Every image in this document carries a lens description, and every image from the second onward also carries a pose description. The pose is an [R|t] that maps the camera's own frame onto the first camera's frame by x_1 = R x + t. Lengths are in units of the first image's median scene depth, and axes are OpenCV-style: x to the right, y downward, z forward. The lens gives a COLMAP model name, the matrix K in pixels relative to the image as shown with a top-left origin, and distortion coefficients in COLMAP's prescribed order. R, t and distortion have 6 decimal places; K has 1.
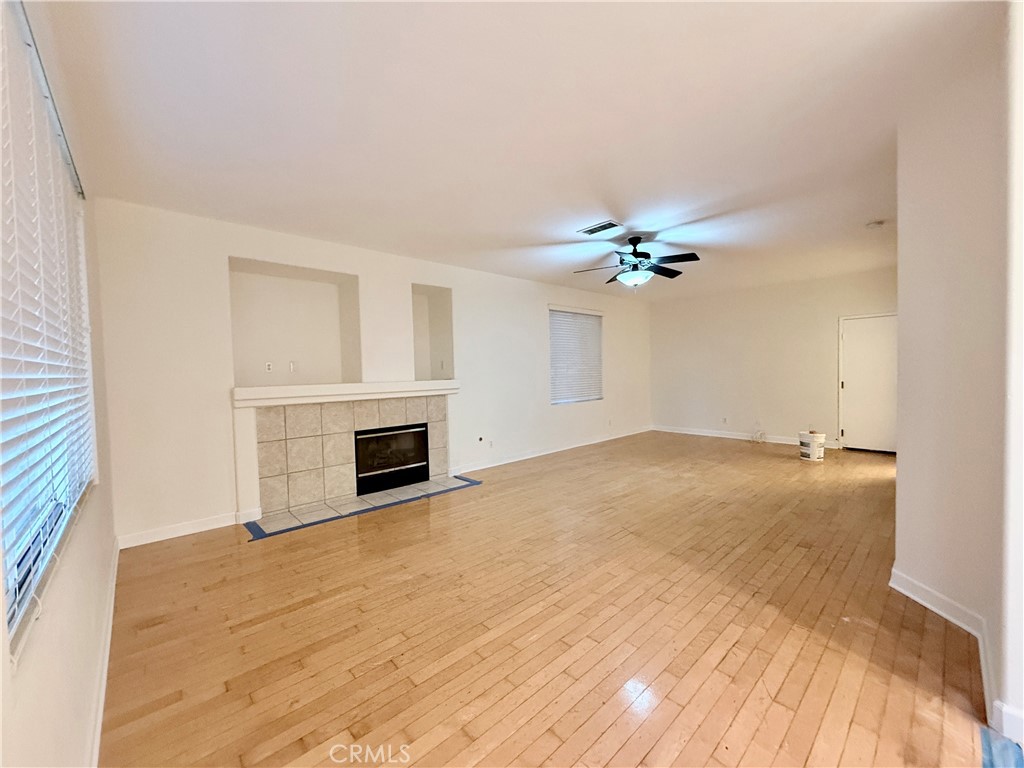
lens RADIAL K [[407.5, 0, 508.7], [0, 407.5, 386.2], [0, 0, 1]] dist [-0.000446, 0.000189]
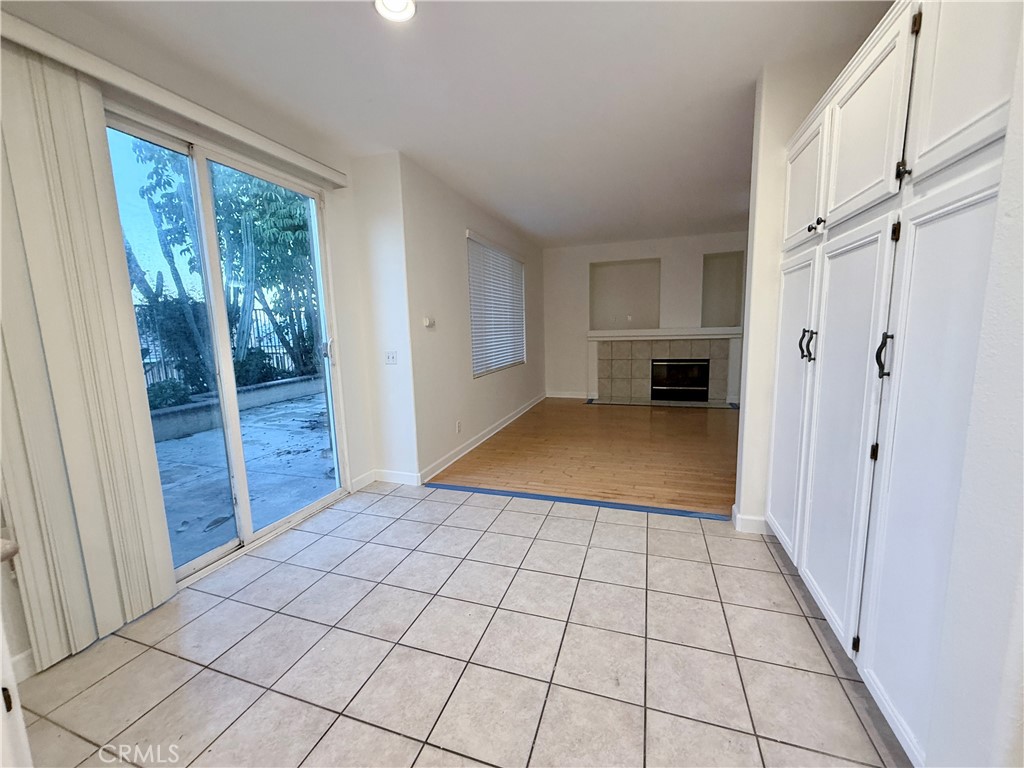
lens RADIAL K [[407.5, 0, 508.7], [0, 407.5, 386.2], [0, 0, 1]] dist [-0.000446, 0.000189]
pose [[0.480615, 0.131079, -0.867080, 0.748507], [-0.012602, 0.989696, 0.142630, -0.005561], [0.876841, -0.057623, 0.477314, -0.259119]]
